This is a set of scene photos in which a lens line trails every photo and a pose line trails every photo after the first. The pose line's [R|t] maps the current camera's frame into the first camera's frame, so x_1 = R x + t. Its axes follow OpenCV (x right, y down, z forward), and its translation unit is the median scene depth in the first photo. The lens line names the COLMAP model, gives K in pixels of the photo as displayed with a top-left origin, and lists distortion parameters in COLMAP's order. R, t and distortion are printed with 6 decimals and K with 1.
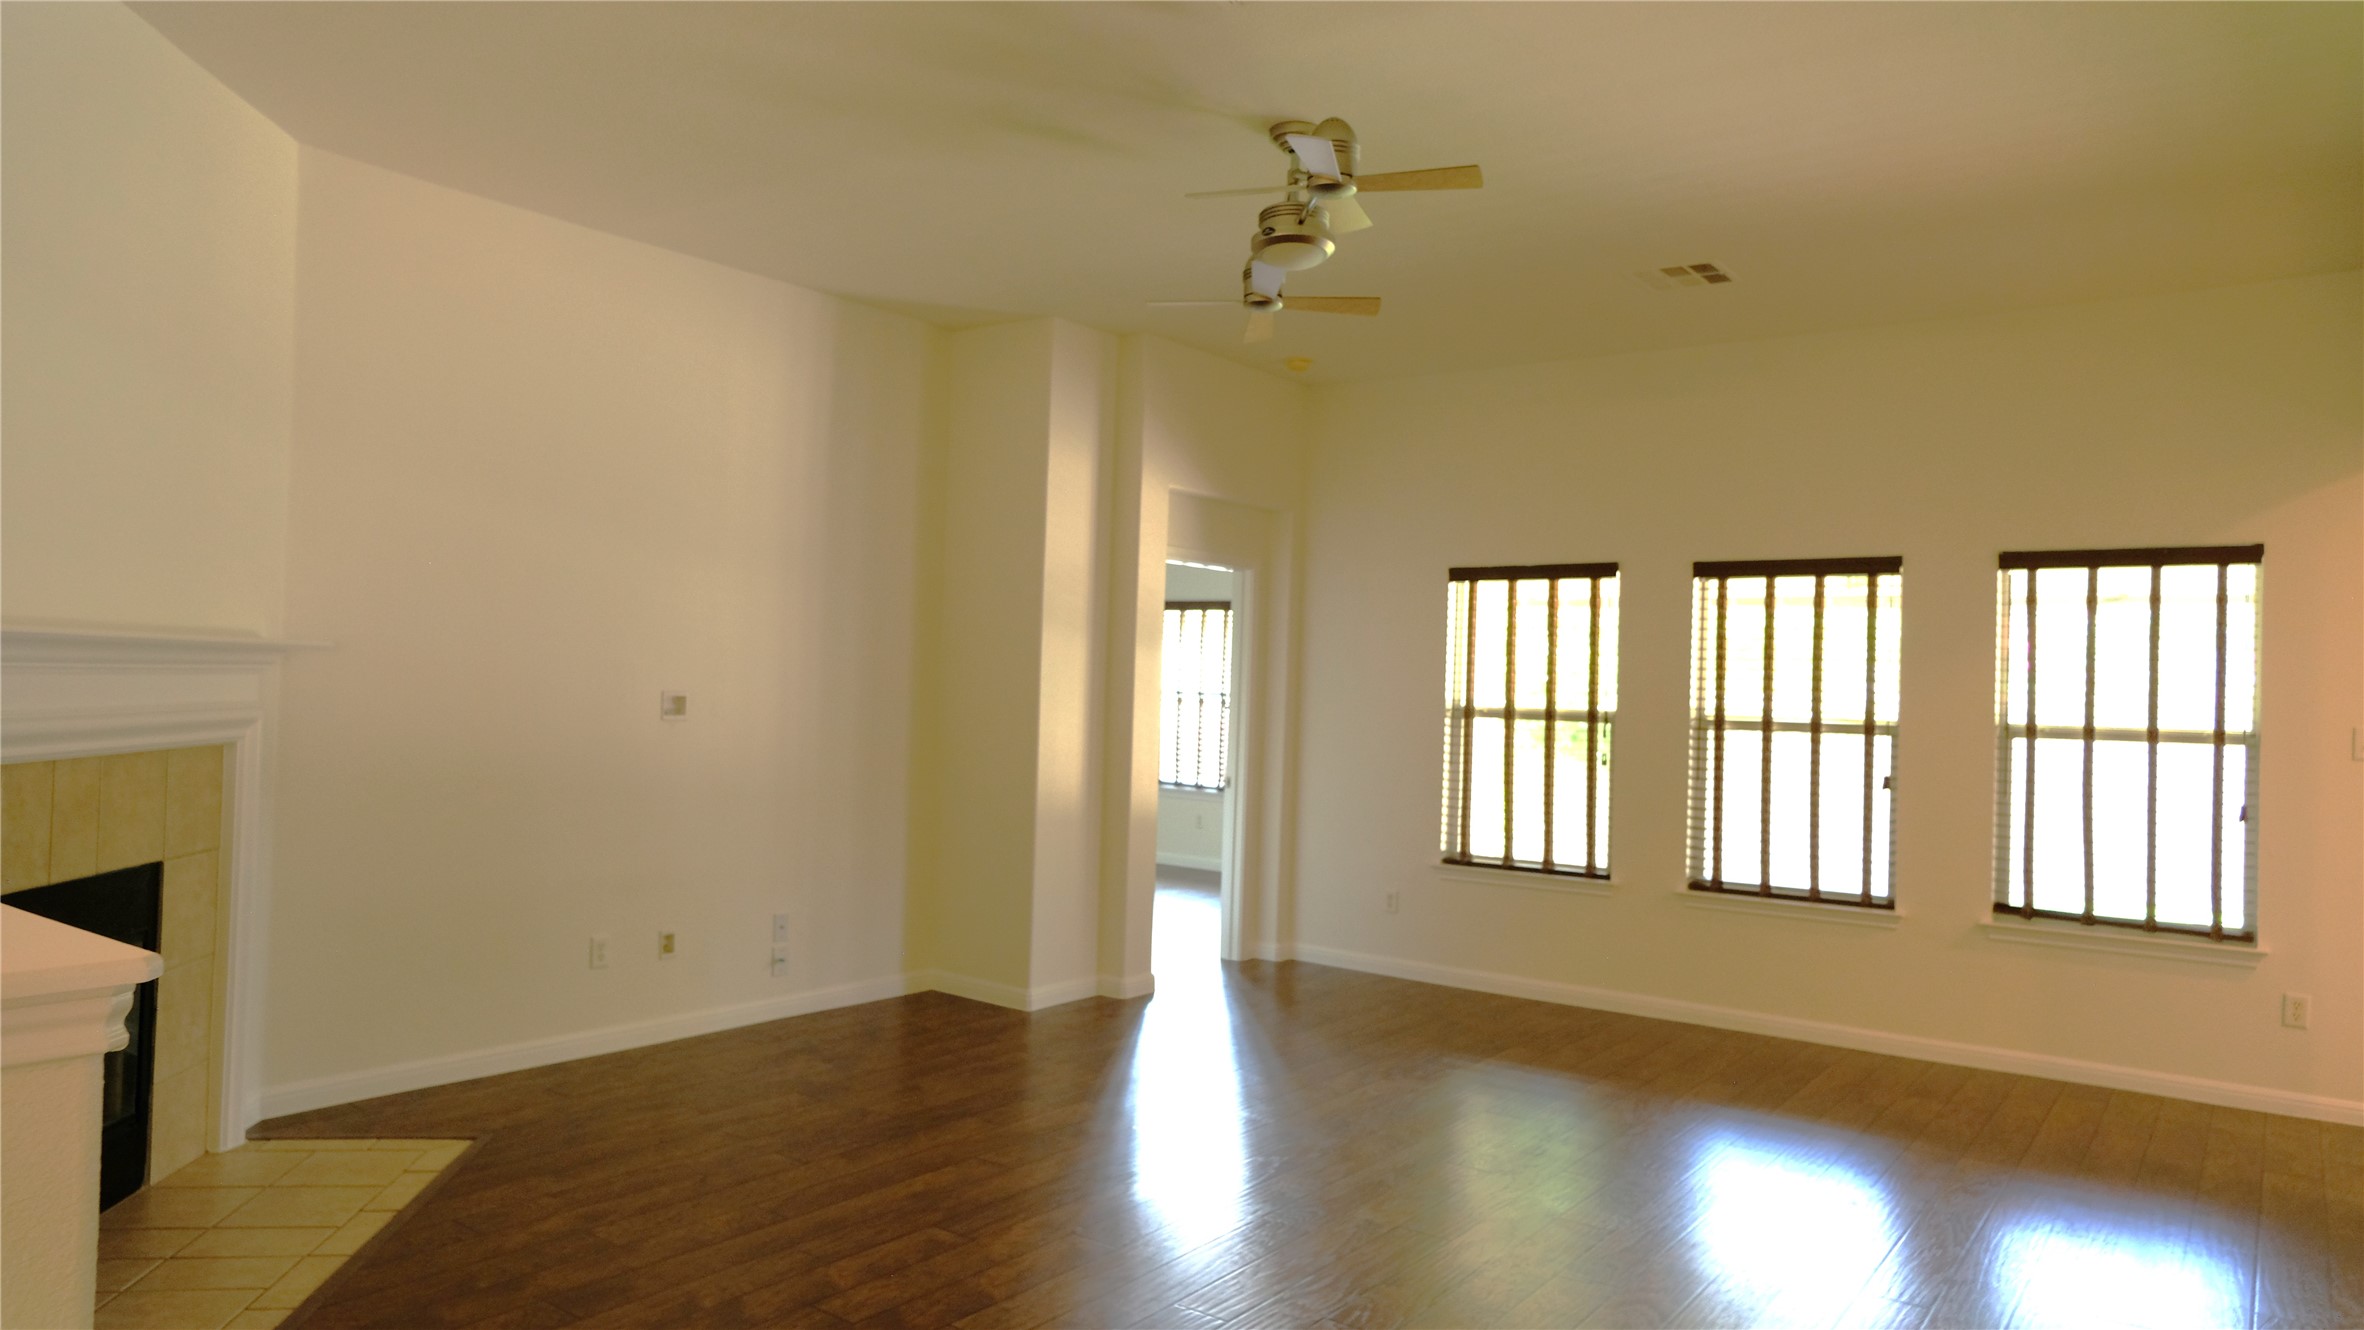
lens RADIAL K [[1491.4, 0, 1182.0], [0, 1491.4, 665.0], [0, 0, 1]] dist [0.000710, 0.000653]
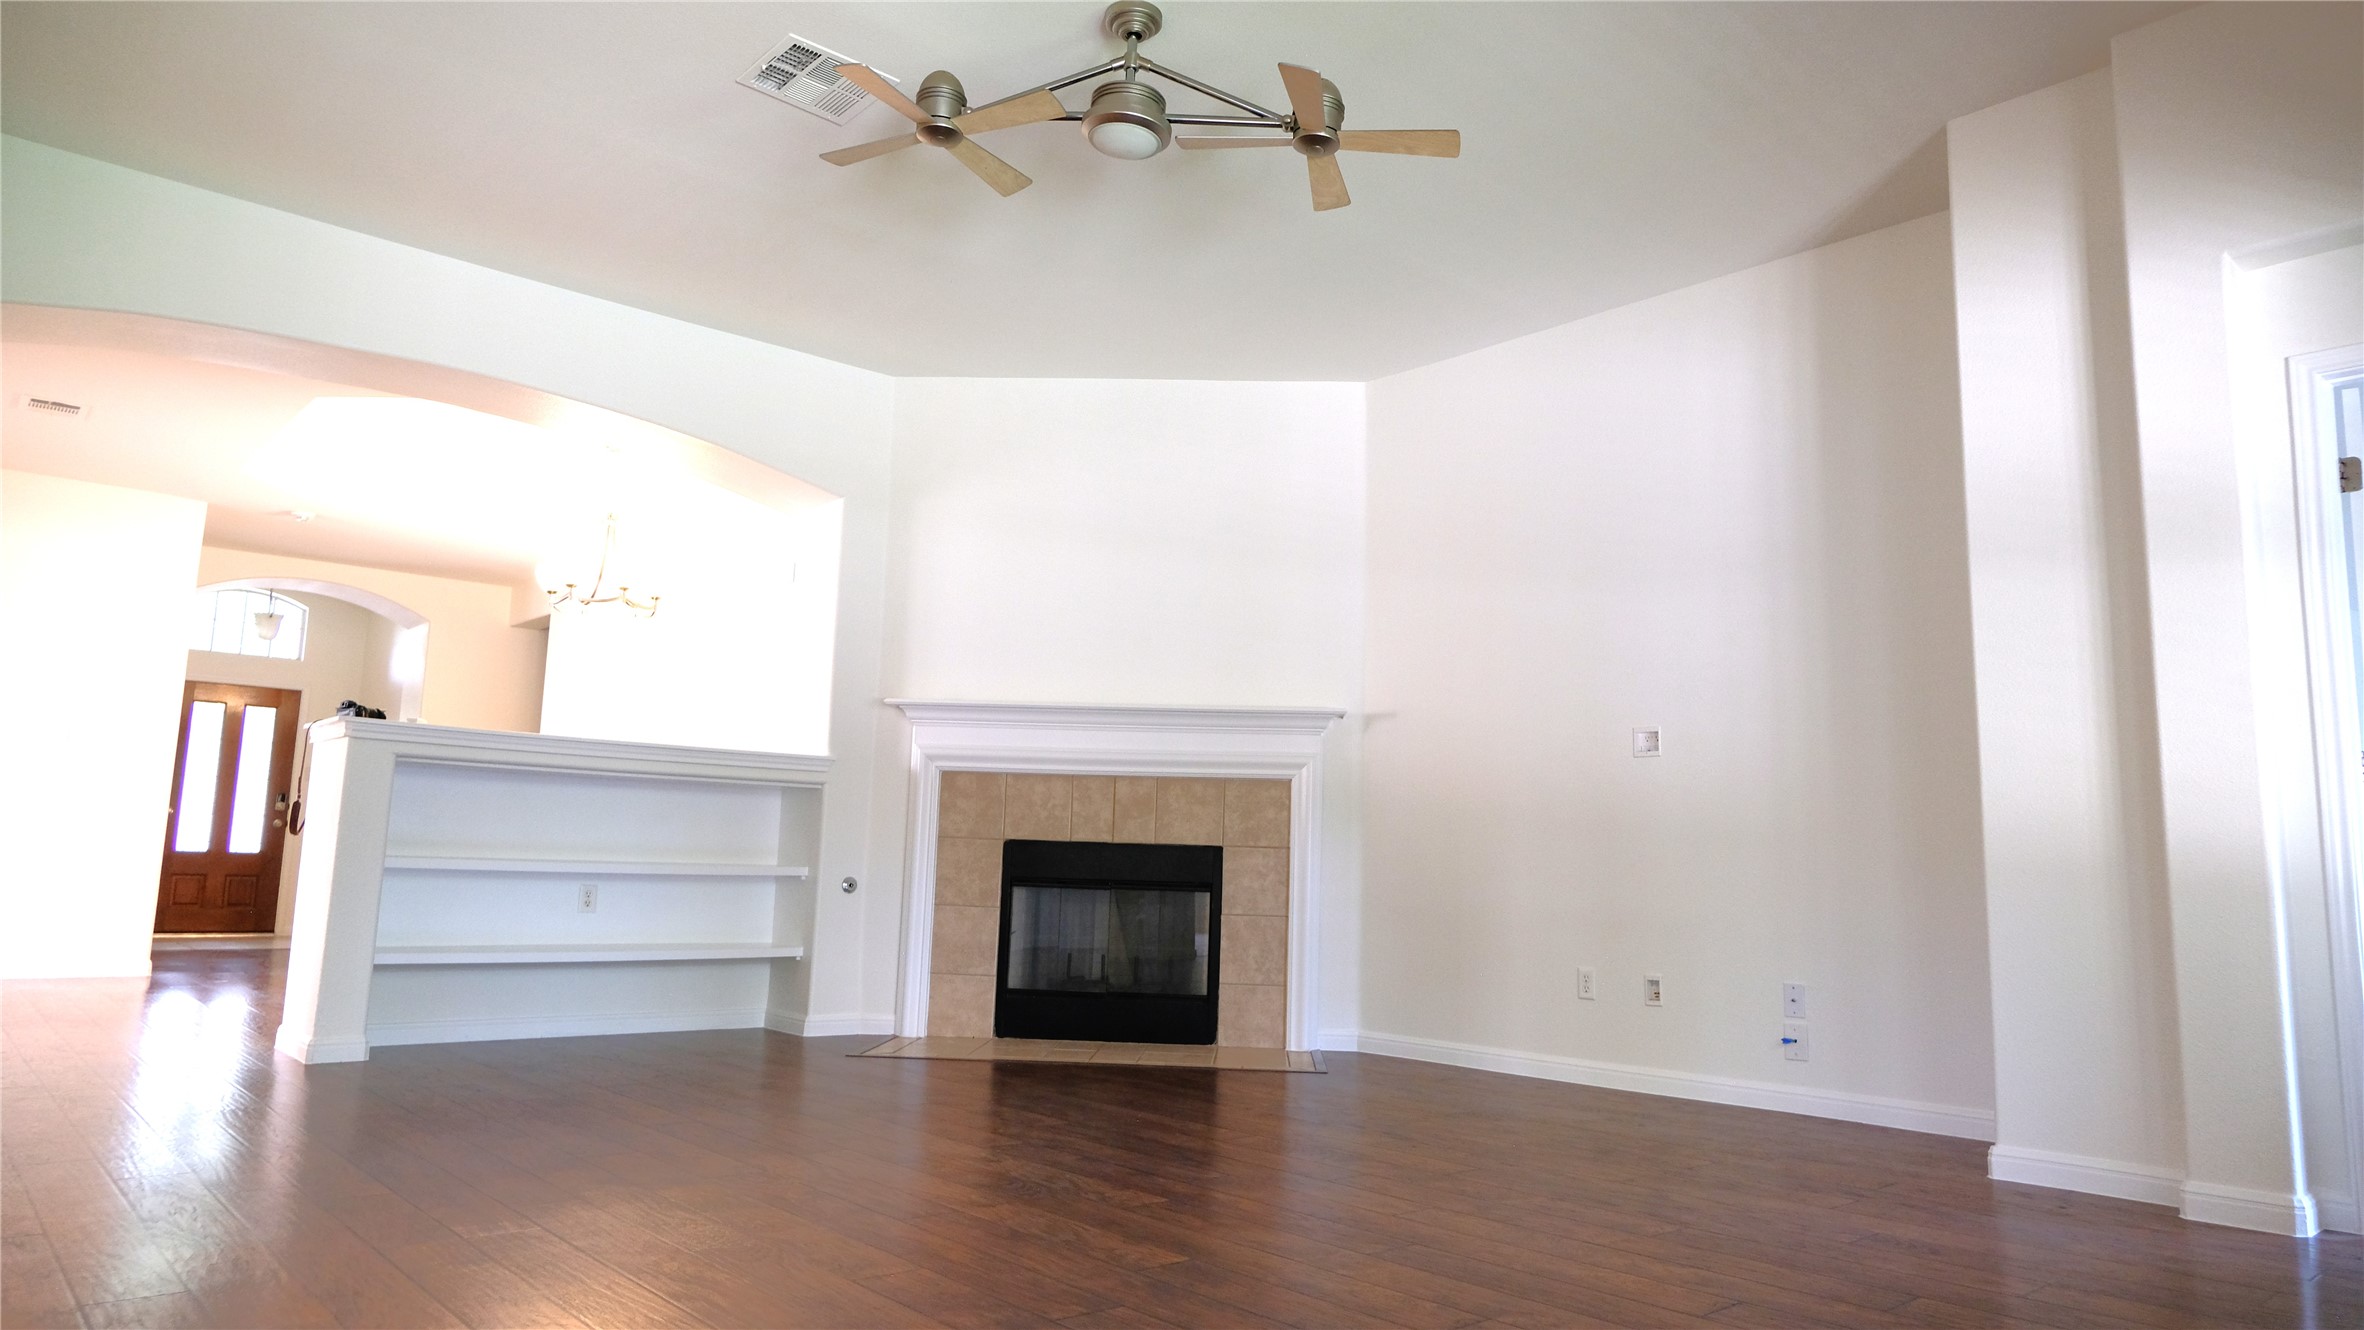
lens RADIAL K [[1491.4, 0, 1182.0], [0, 1491.4, 665.0], [0, 0, 1]] dist [0.000710, 0.000653]
pose [[-0.183571, -0.176793, -0.966978, 0.881091], [-0.022236, 0.984189, -0.175719, 0.206489], [0.982755, -0.010755, -0.184600, 1.161604]]
